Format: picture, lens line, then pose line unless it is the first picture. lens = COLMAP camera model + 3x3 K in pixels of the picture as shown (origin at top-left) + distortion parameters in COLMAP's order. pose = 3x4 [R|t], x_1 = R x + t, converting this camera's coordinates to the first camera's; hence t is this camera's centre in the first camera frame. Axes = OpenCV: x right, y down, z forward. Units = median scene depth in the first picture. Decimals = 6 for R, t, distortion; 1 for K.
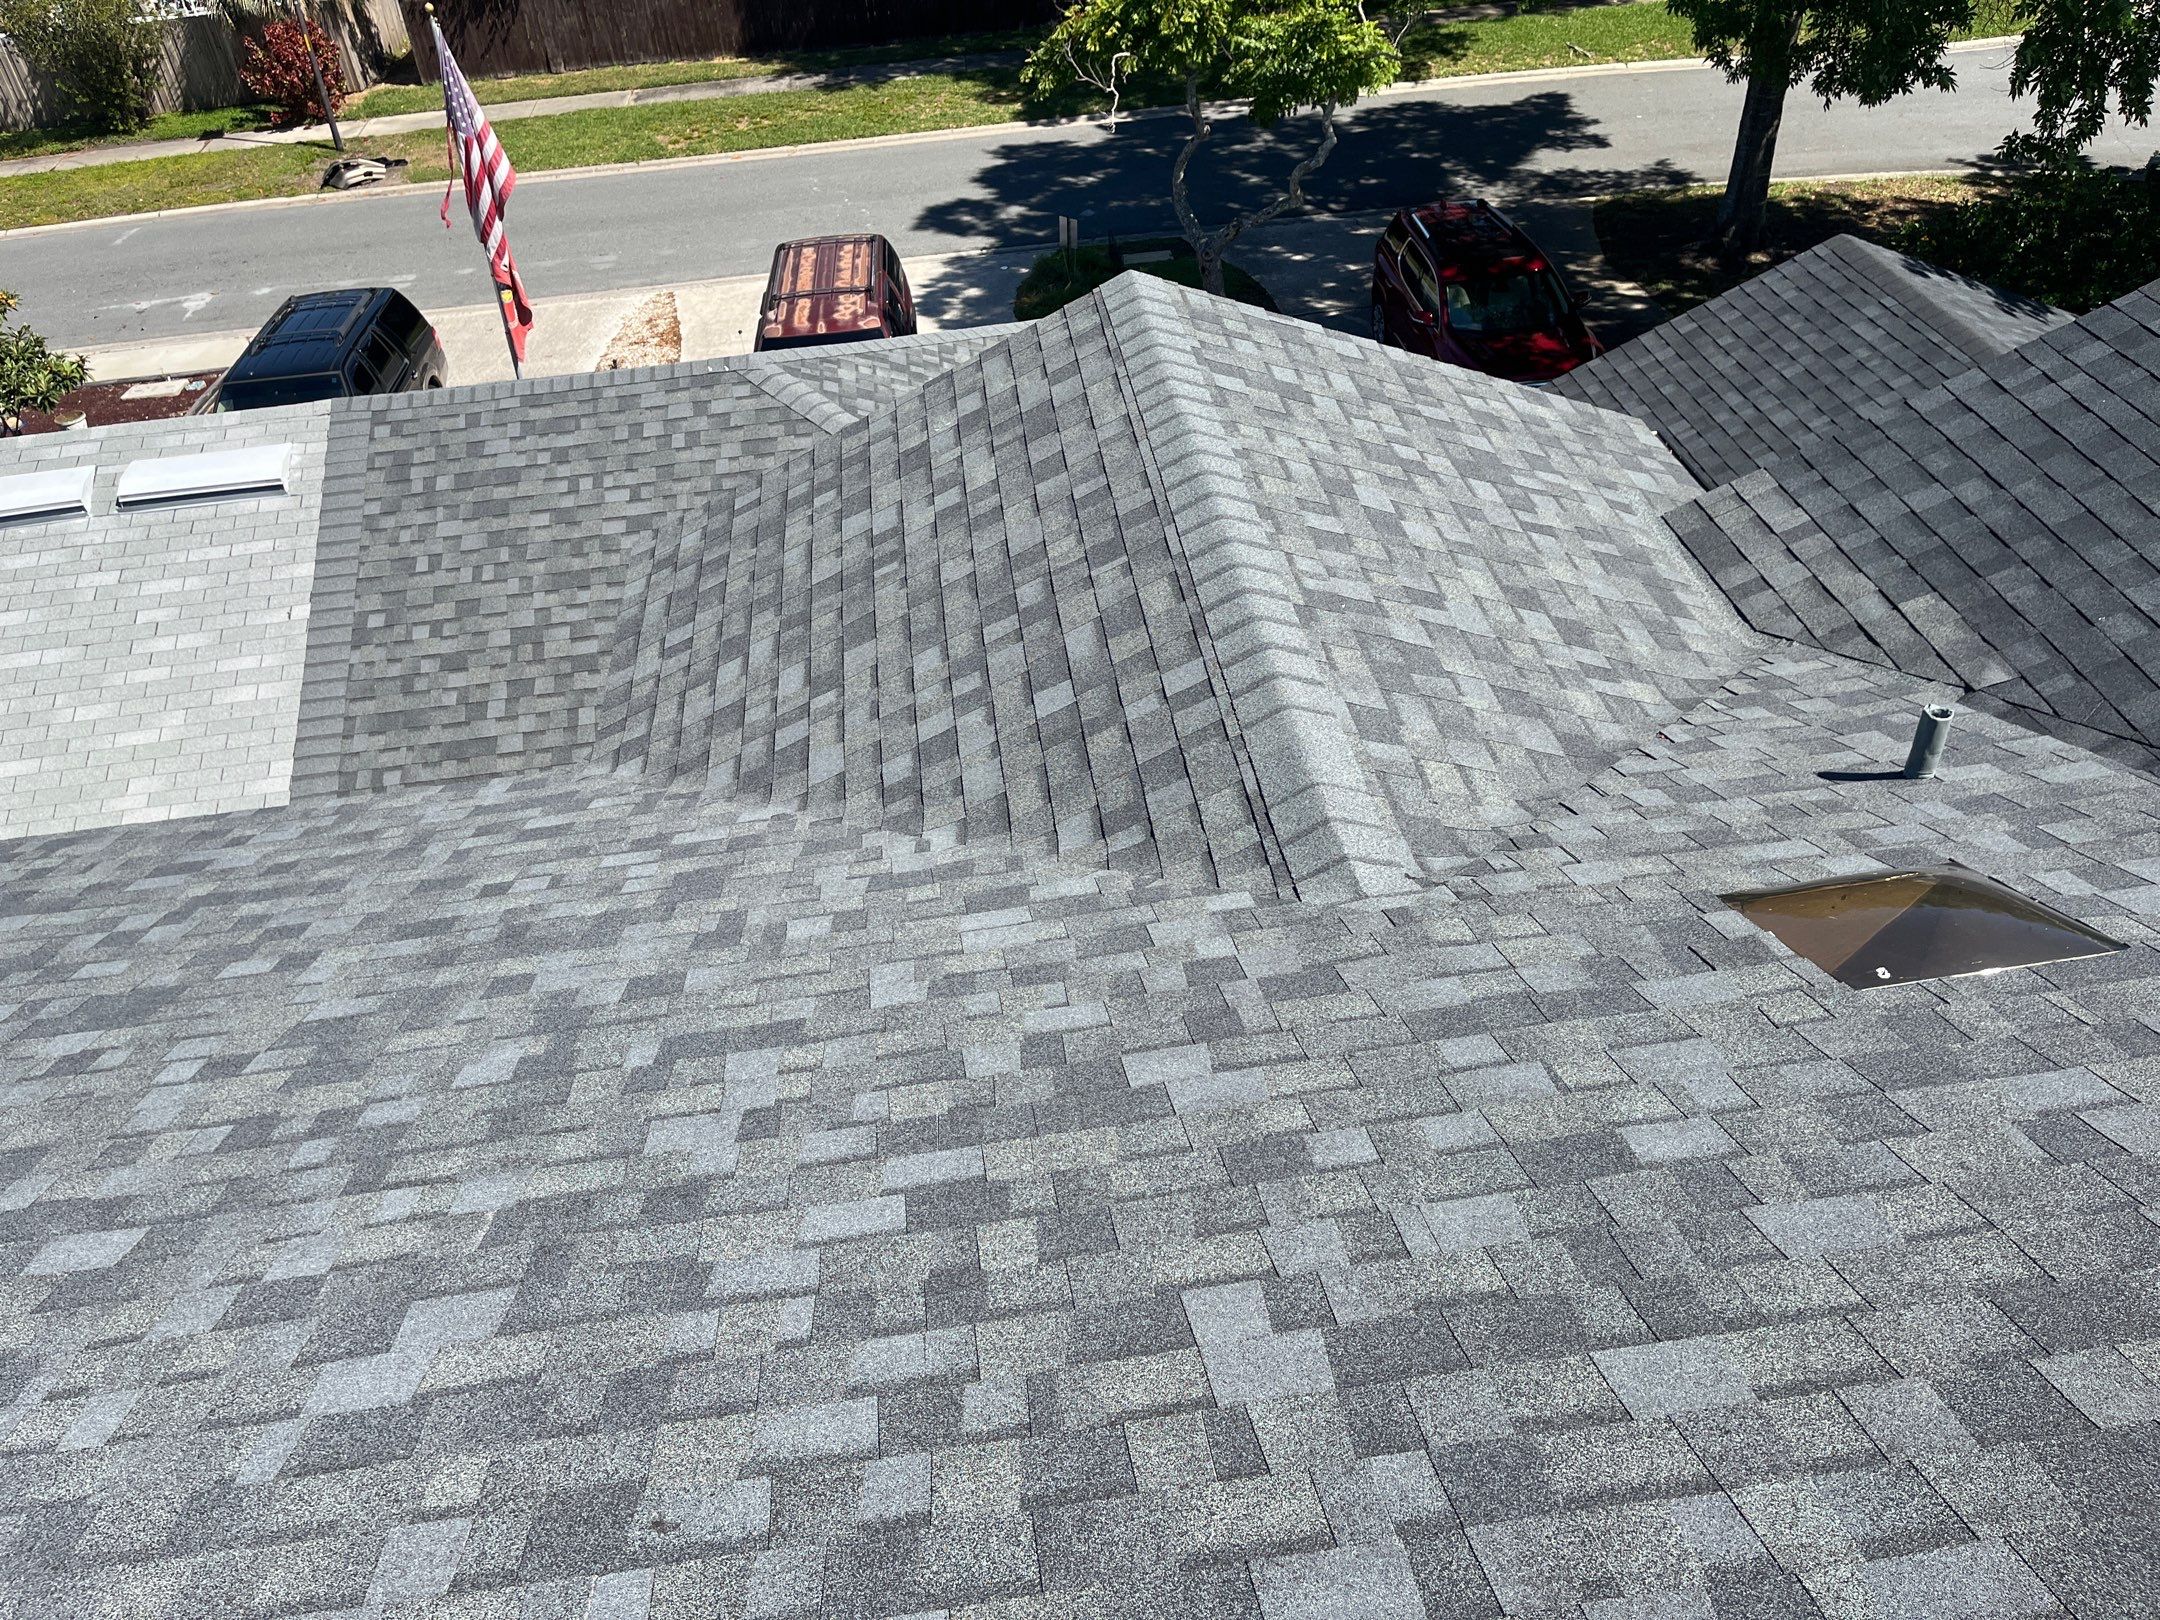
lens RADIAL K [[1622.3, 0, 1080.0], [0, 1622.3, 810.0], [0, 0, 1]] dist [0.064373, -0.078088]
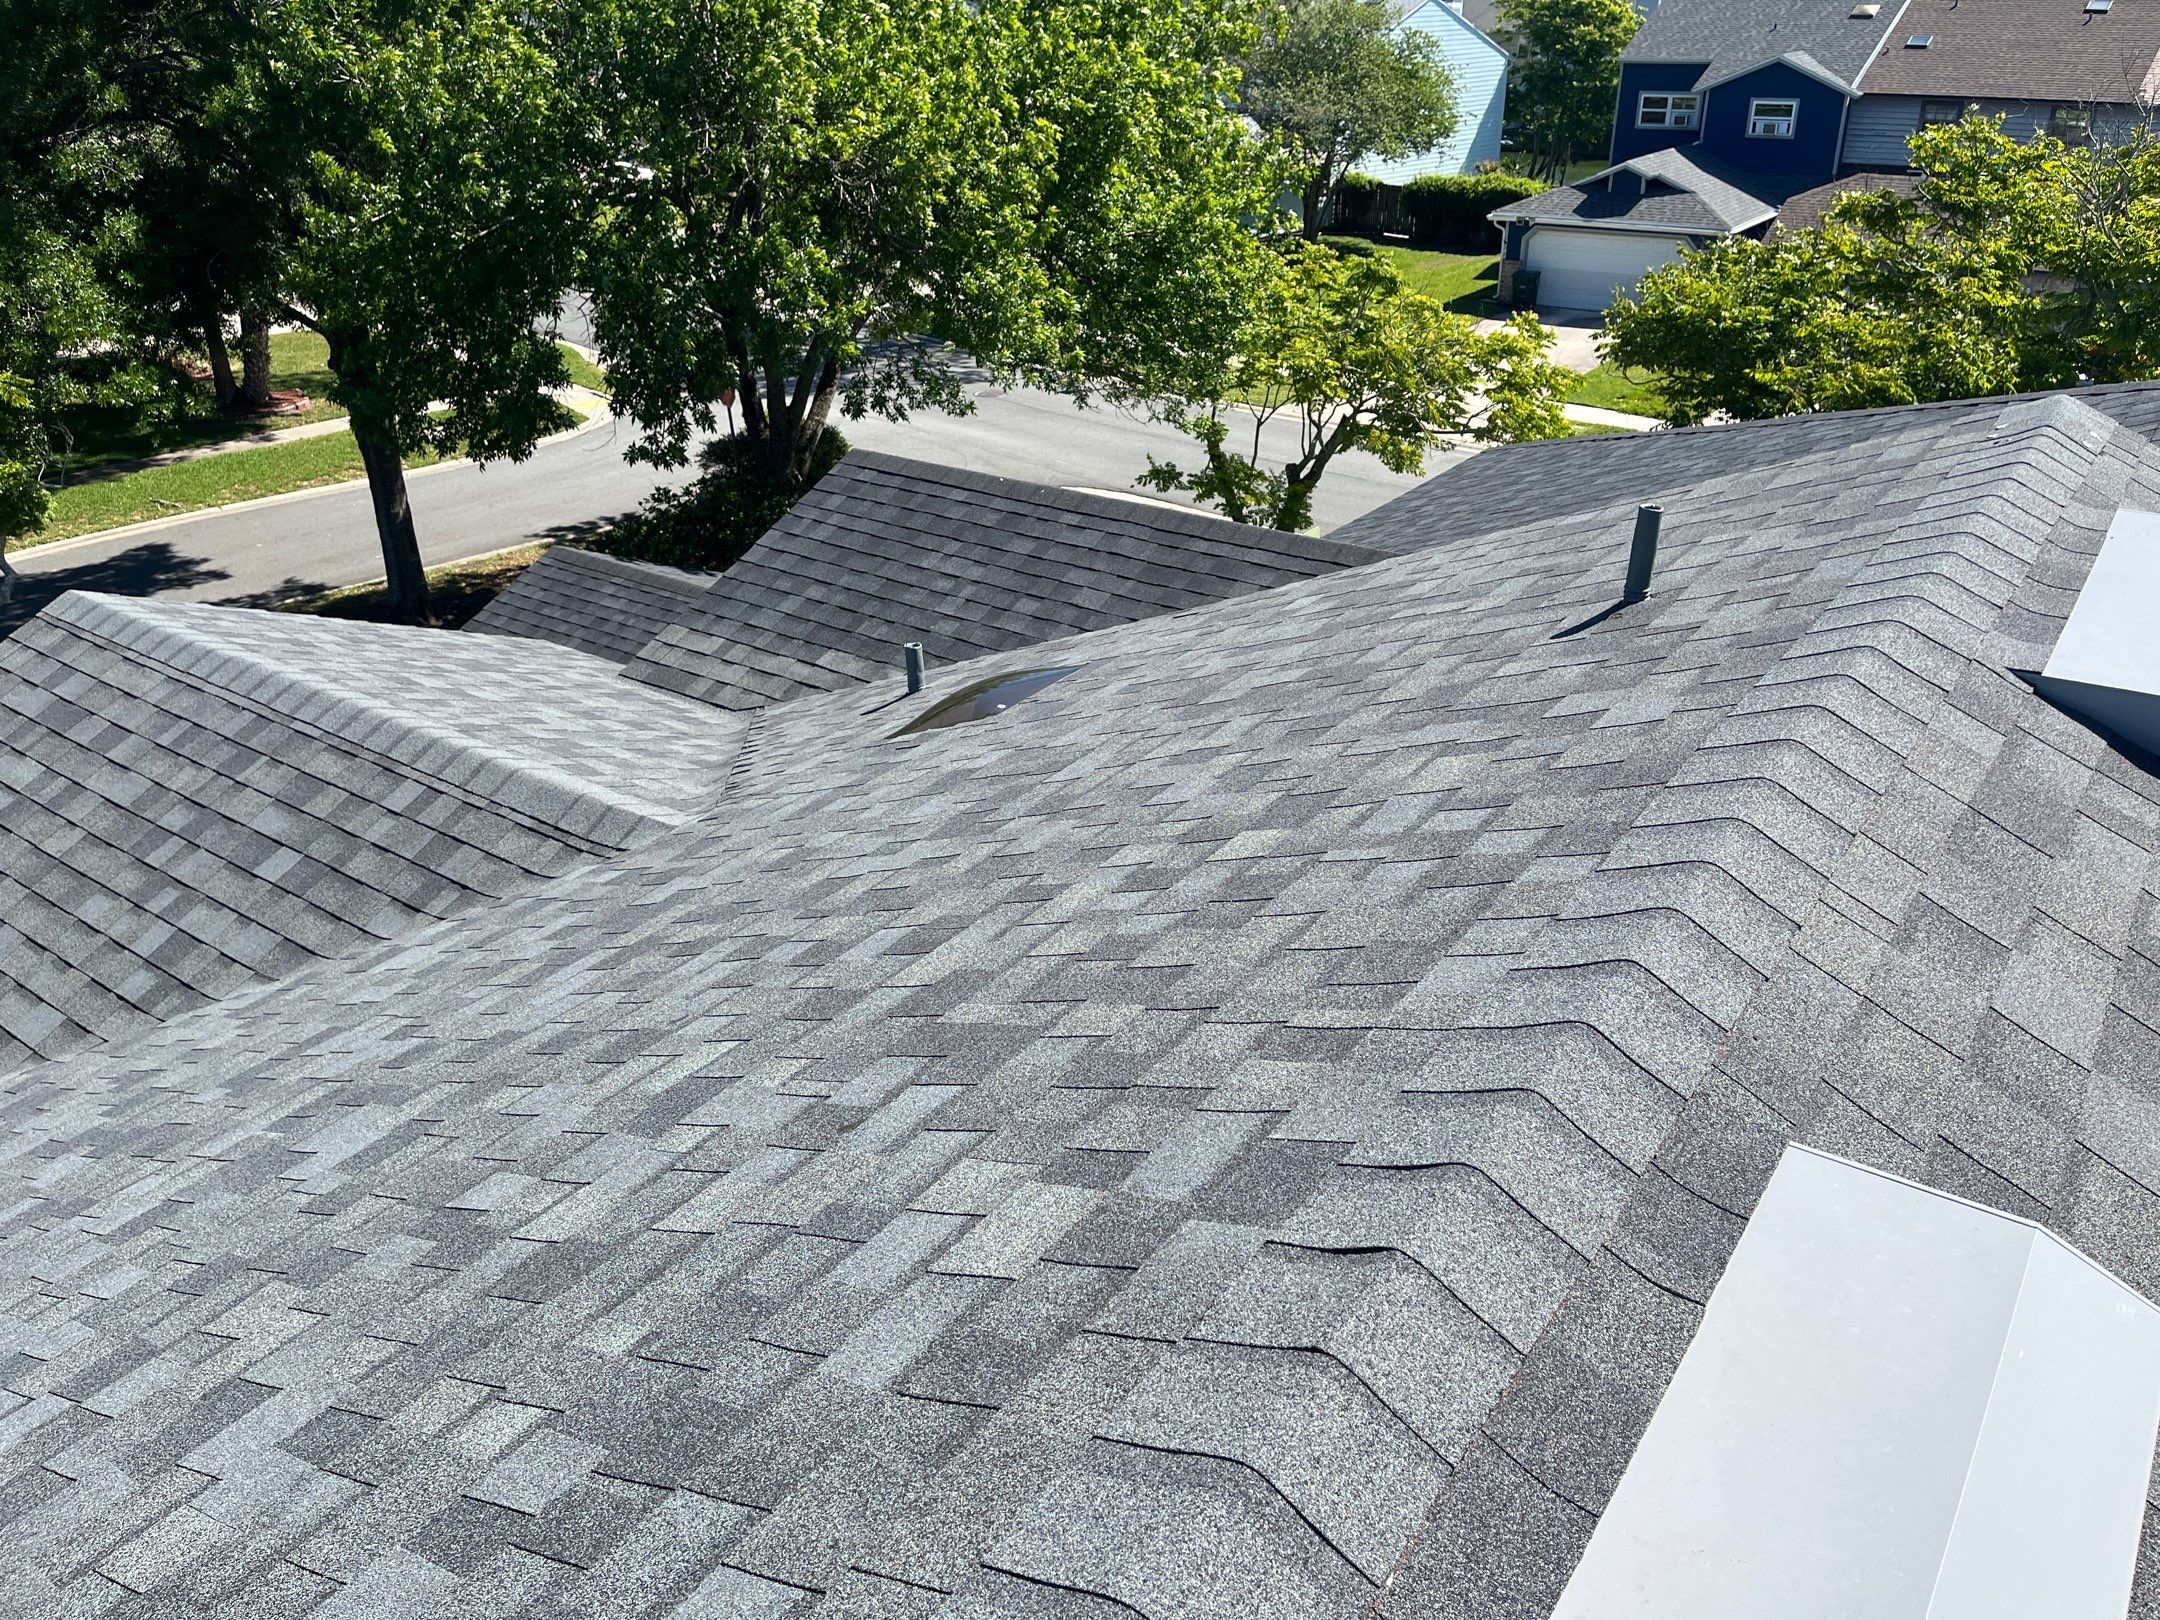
lens RADIAL K [[1622.3, 0, 1080.0], [0, 1622.3, 810.0], [0, 0, 1]] dist [0.064373, -0.078088]
pose [[0.676207, -0.276734, 0.682761, -0.342406], [0.438213, 0.896077, -0.070813, 0.186202], [-0.592210, 0.347079, 0.727202, -0.132135]]
